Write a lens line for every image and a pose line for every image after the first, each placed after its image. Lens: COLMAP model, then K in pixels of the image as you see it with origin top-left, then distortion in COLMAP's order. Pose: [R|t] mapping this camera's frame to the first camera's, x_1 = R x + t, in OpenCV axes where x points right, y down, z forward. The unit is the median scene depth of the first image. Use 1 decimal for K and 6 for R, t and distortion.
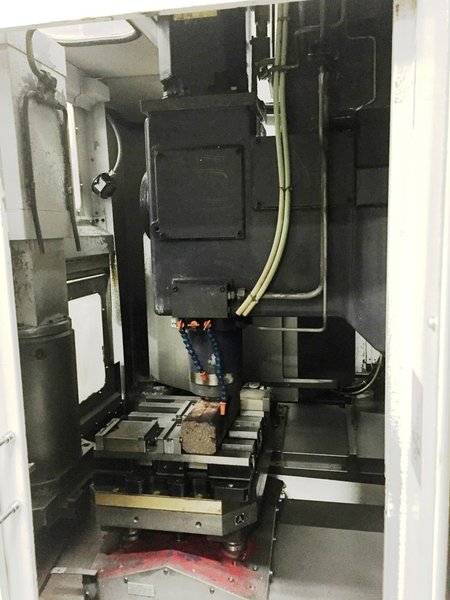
lens RADIAL K [[515.7, 0, 226.2], [0, 515.7, 301.6], [0, 0, 1]] dist [0.041719, -0.063835]
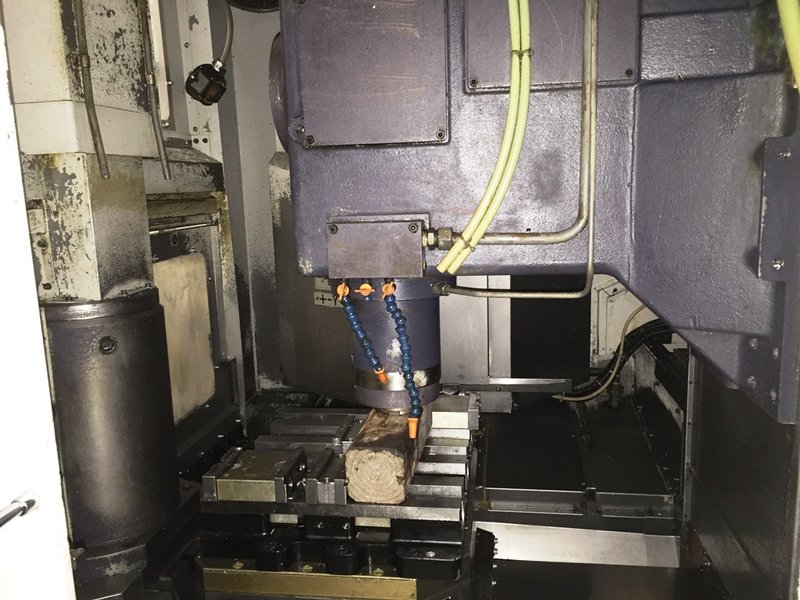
lens RADIAL K [[687.6, 0, 406.6], [0, 687.6, 301.4], [0, 0, 1]] dist [0.041719, -0.063835]
pose [[0.998711, -0.014912, 0.048519, -0.049163], [0.013391, 0.999413, 0.031519, 0.030894], [-0.048961, -0.030829, 0.998325, 0.184331]]
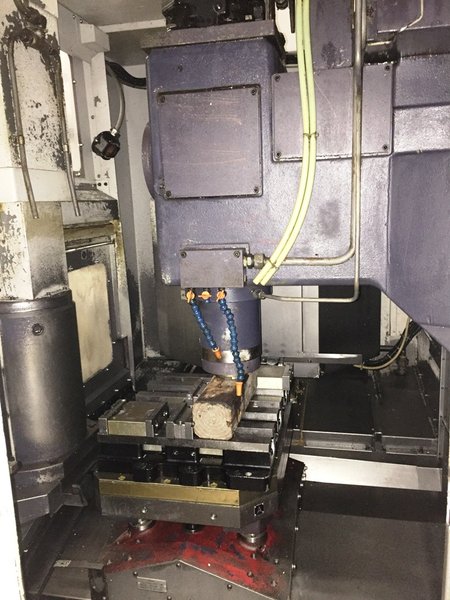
lens RADIAL K [[515.7, 0, 226.2], [0, 515.7, 302.4], [0, 0, 1]] dist [0.041719, -0.063835]
pose [[0.999685, -0.010140, -0.022977, -0.006442], [0.011387, 0.998432, 0.054808, 0.007823], [0.022386, -0.055052, 0.998233, 0.108506]]
